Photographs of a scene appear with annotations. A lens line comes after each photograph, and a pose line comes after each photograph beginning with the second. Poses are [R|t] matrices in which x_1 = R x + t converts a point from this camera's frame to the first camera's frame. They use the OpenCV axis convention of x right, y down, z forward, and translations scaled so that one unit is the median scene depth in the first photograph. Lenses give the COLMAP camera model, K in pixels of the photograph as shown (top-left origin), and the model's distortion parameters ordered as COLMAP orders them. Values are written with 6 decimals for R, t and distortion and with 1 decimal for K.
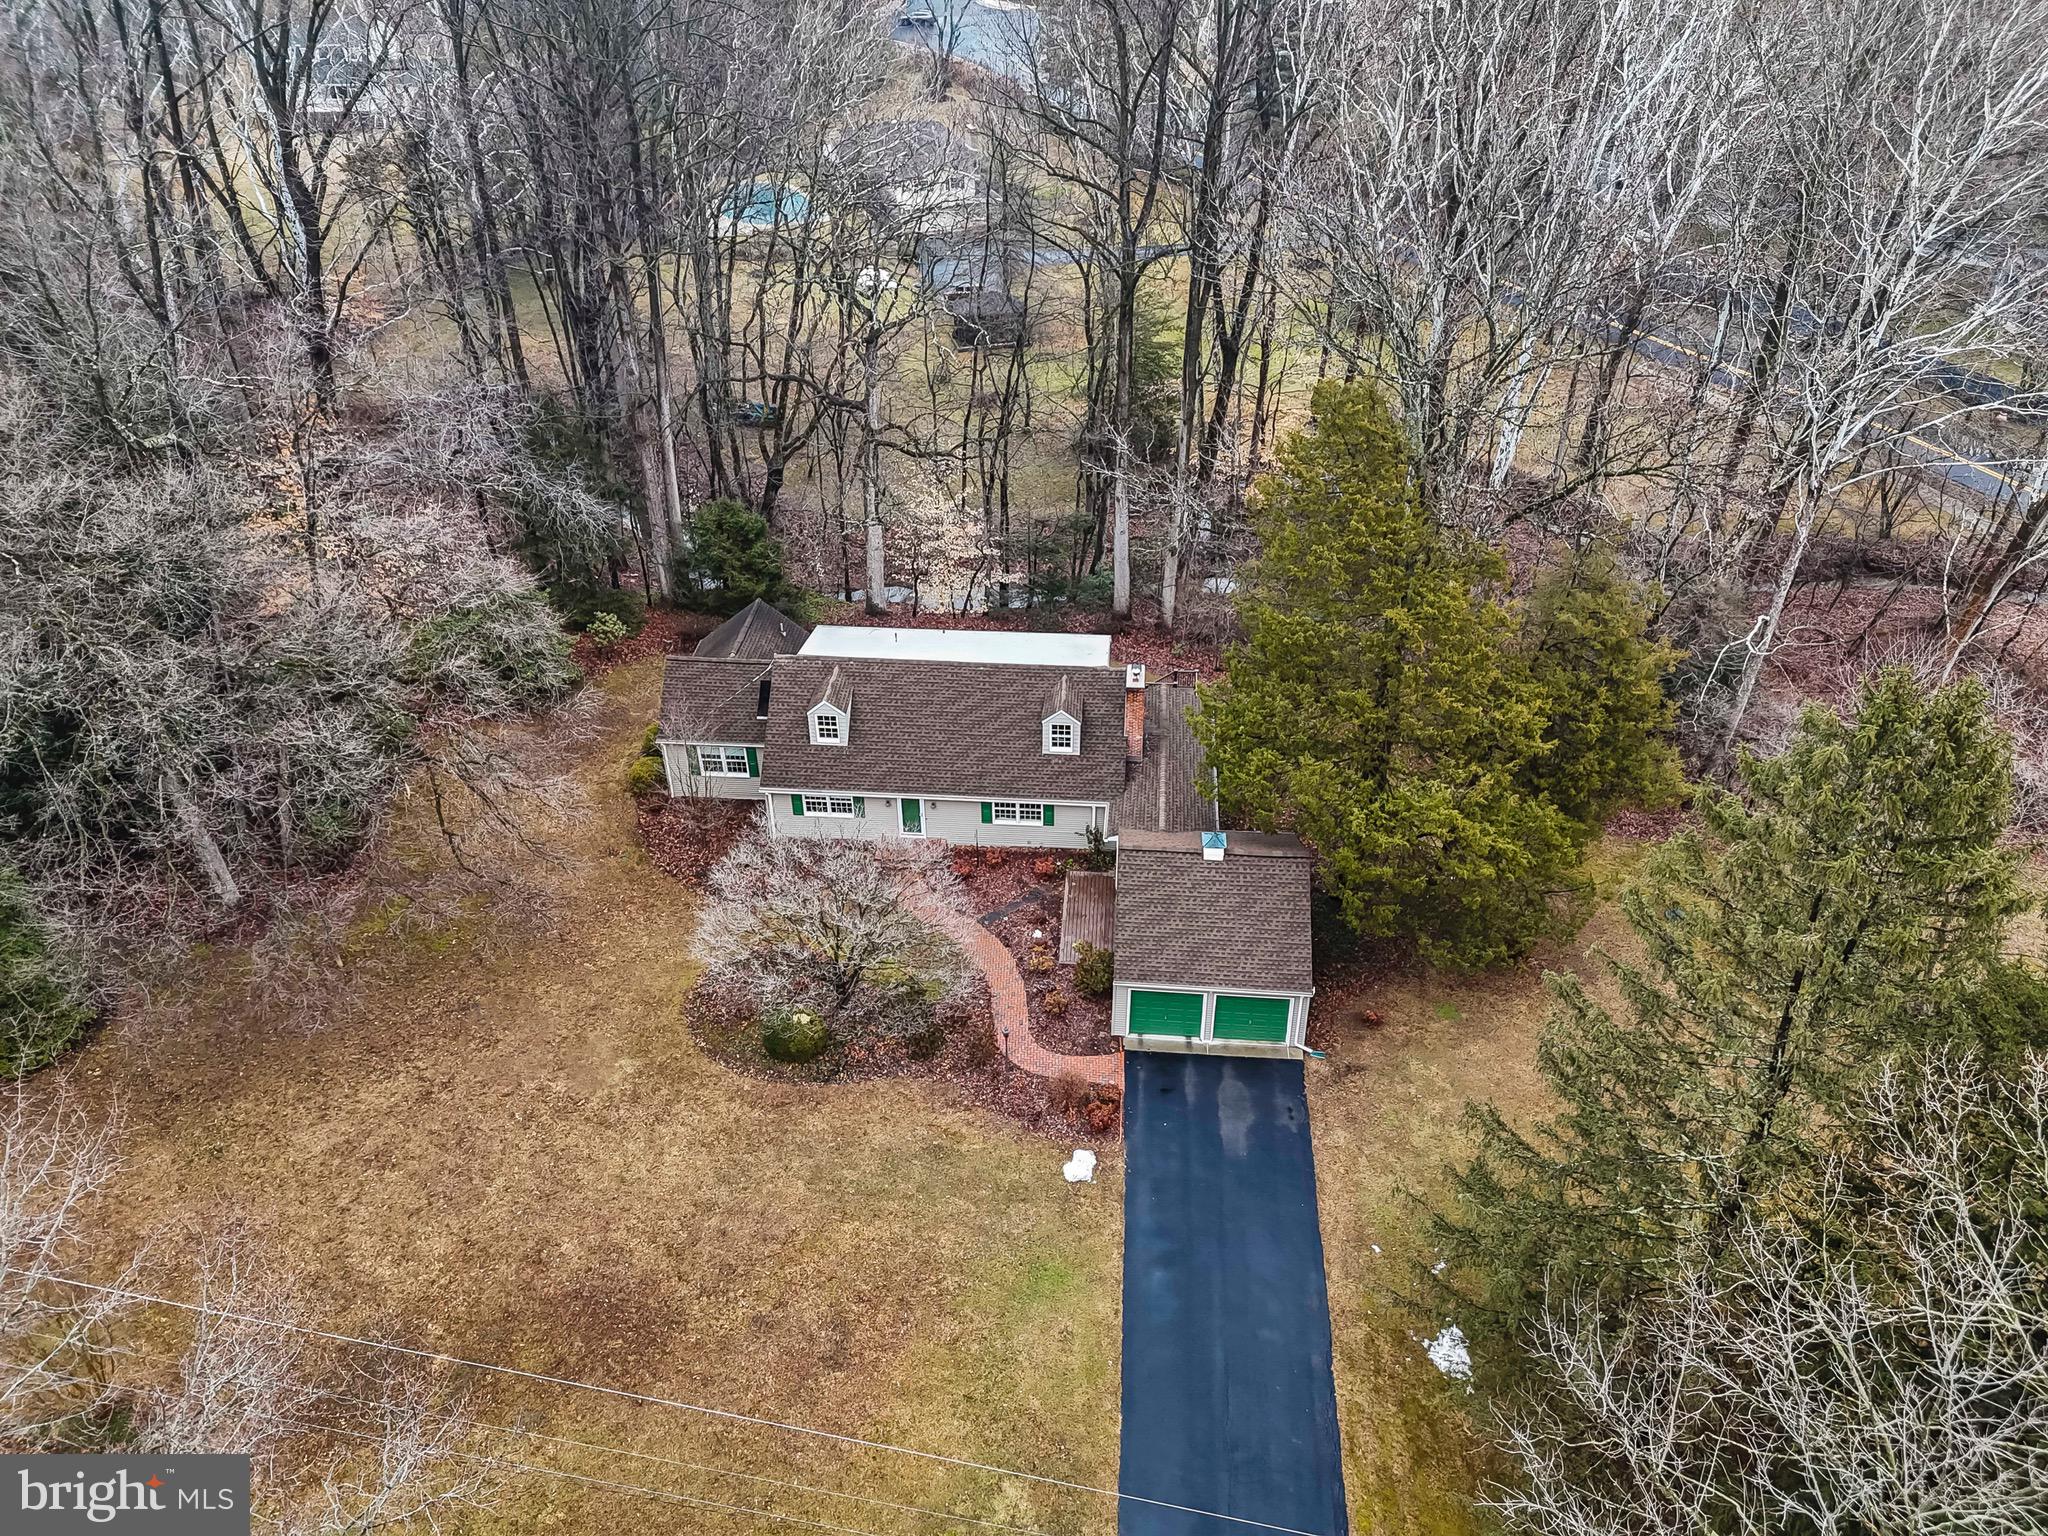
lens RADIAL K [[1491.4, 0, 1013.8], [0, 1491.4, 776.5], [0, 0, 1]] dist [0.093046, -0.109638]
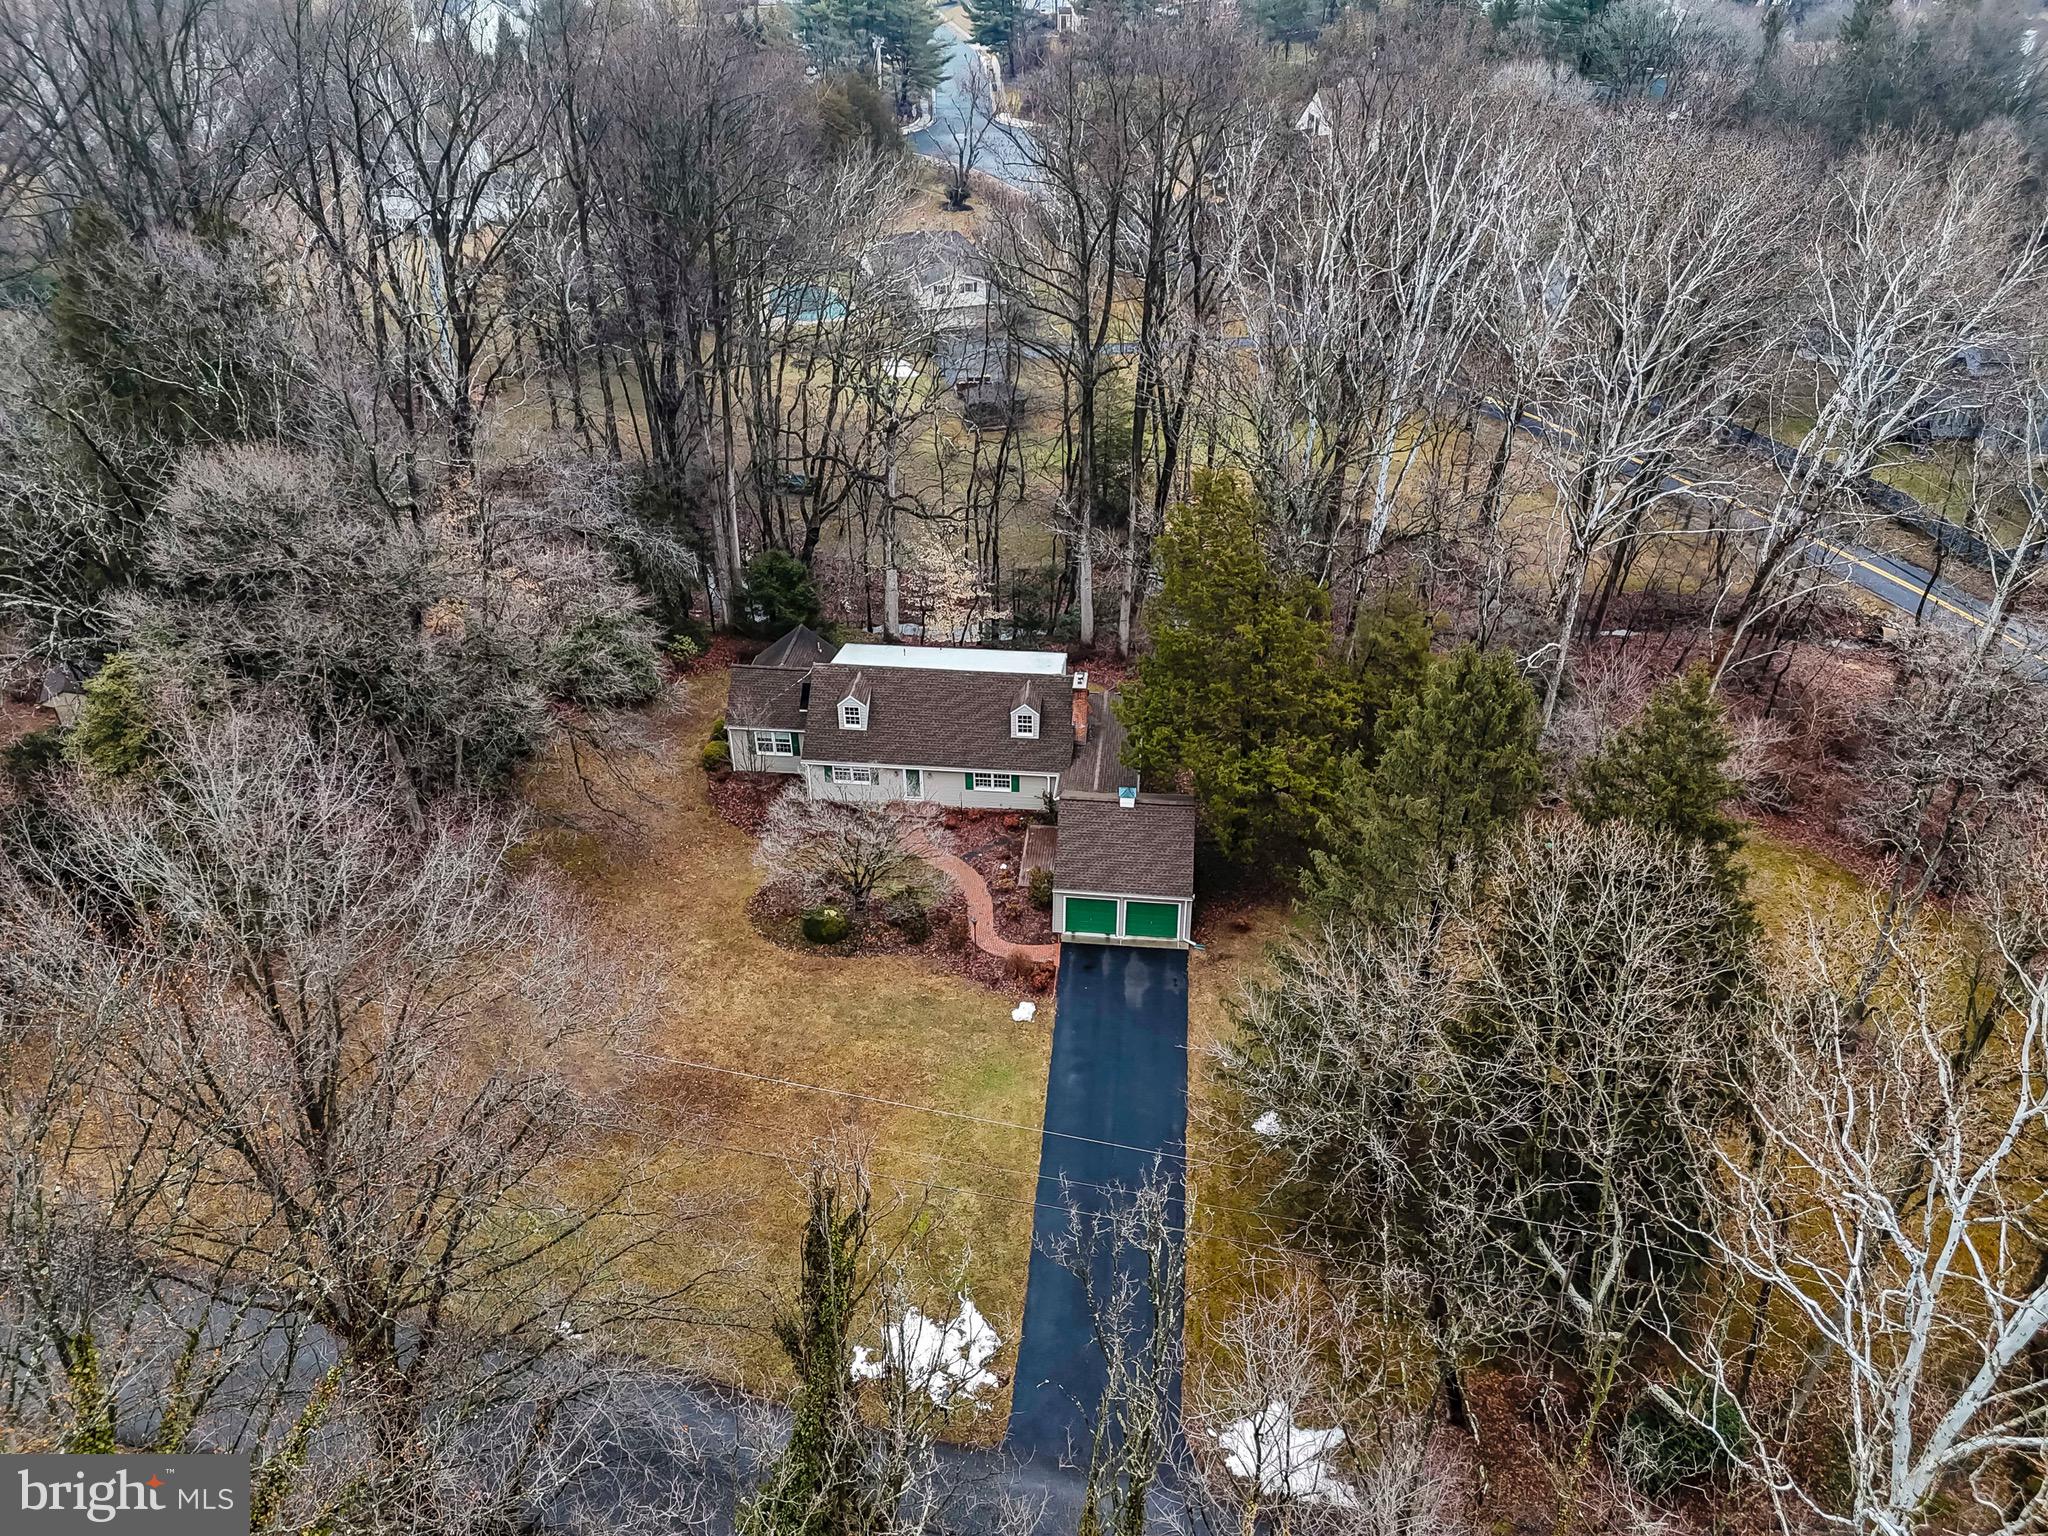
lens RADIAL K [[1491.4, 0, 1013.8], [0, 1491.4, 776.5], [0, 0, 1]] dist [0.093046, -0.109638]
pose [[0.999807, 0.013387, -0.014403, 0.041928], [-0.013984, 0.999014, -0.042133, 0.077279], [0.013825, 0.042327, 0.999008, -0.347041]]
